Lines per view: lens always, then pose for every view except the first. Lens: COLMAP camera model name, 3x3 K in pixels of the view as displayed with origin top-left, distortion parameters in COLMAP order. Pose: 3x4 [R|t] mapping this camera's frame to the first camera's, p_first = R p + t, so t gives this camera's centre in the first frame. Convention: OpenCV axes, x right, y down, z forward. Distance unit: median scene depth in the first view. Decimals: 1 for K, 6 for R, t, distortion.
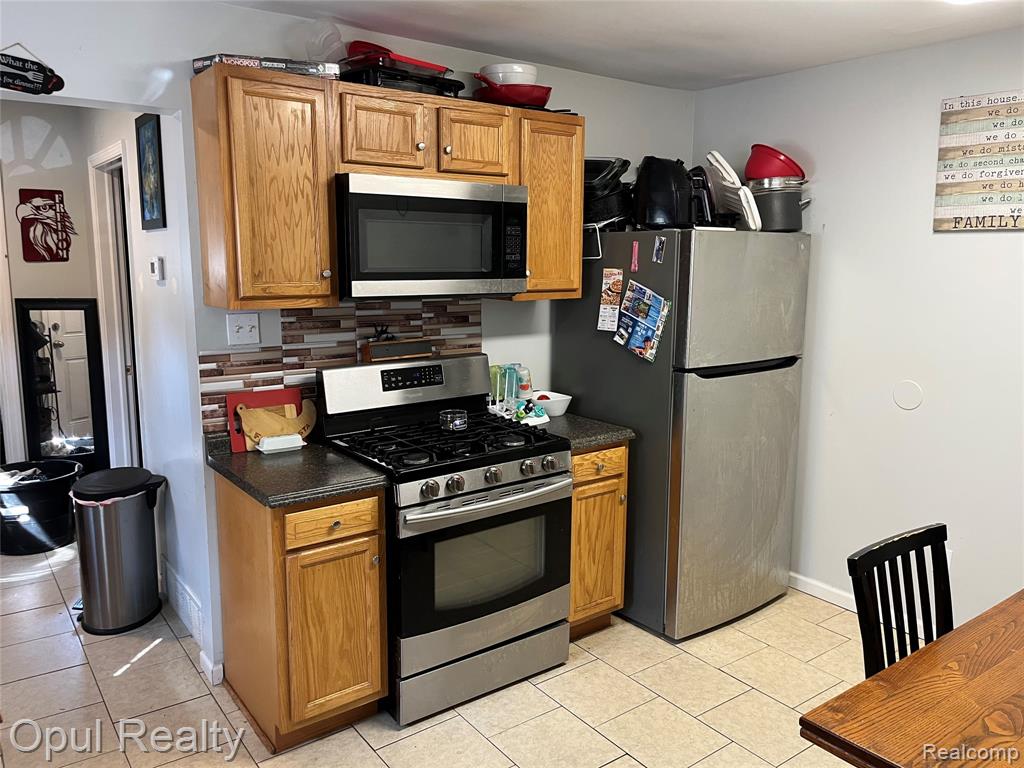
lens RADIAL K [[777.8, 0, 512.0], [0, 777.8, 381.5], [0, 0, 1]] dist [-0.002857, -0.016287]
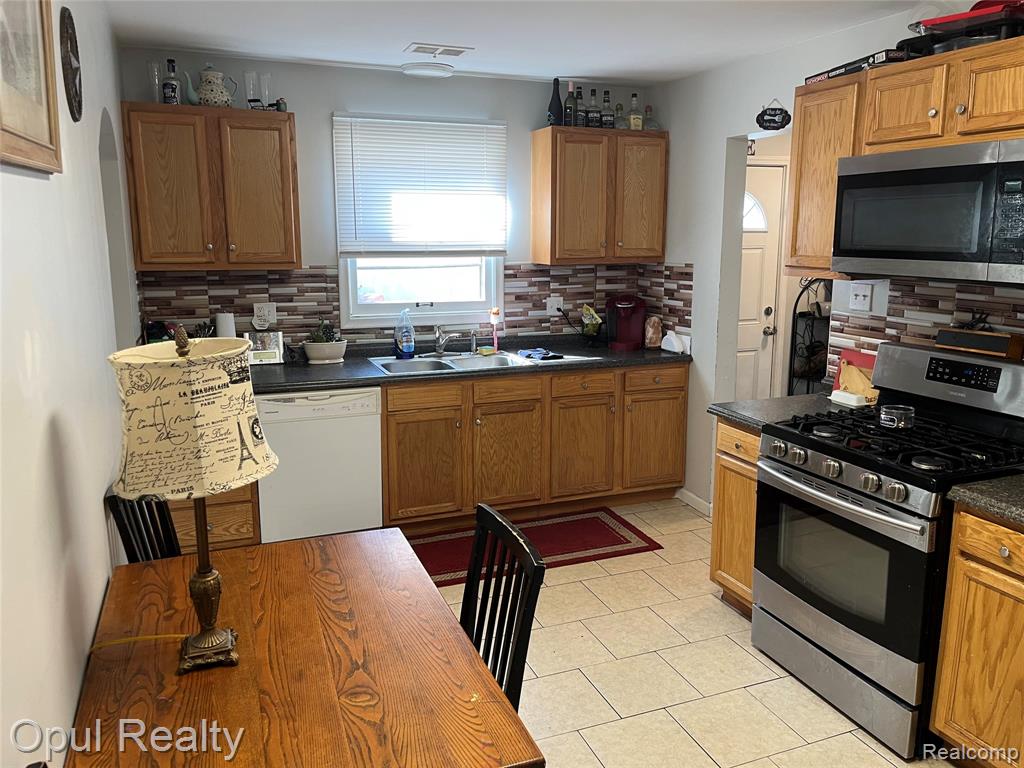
lens RADIAL K [[777.8, 0, 513.2], [0, 777.8, 381.6], [0, 0, 1]] dist [-0.002857, -0.016287]
pose [[-0.271647, 0.181485, -0.945130, 0.878232], [-0.144633, 0.963207, 0.226527, -0.127831], [0.951467, 0.198233, -0.235404, 0.767313]]
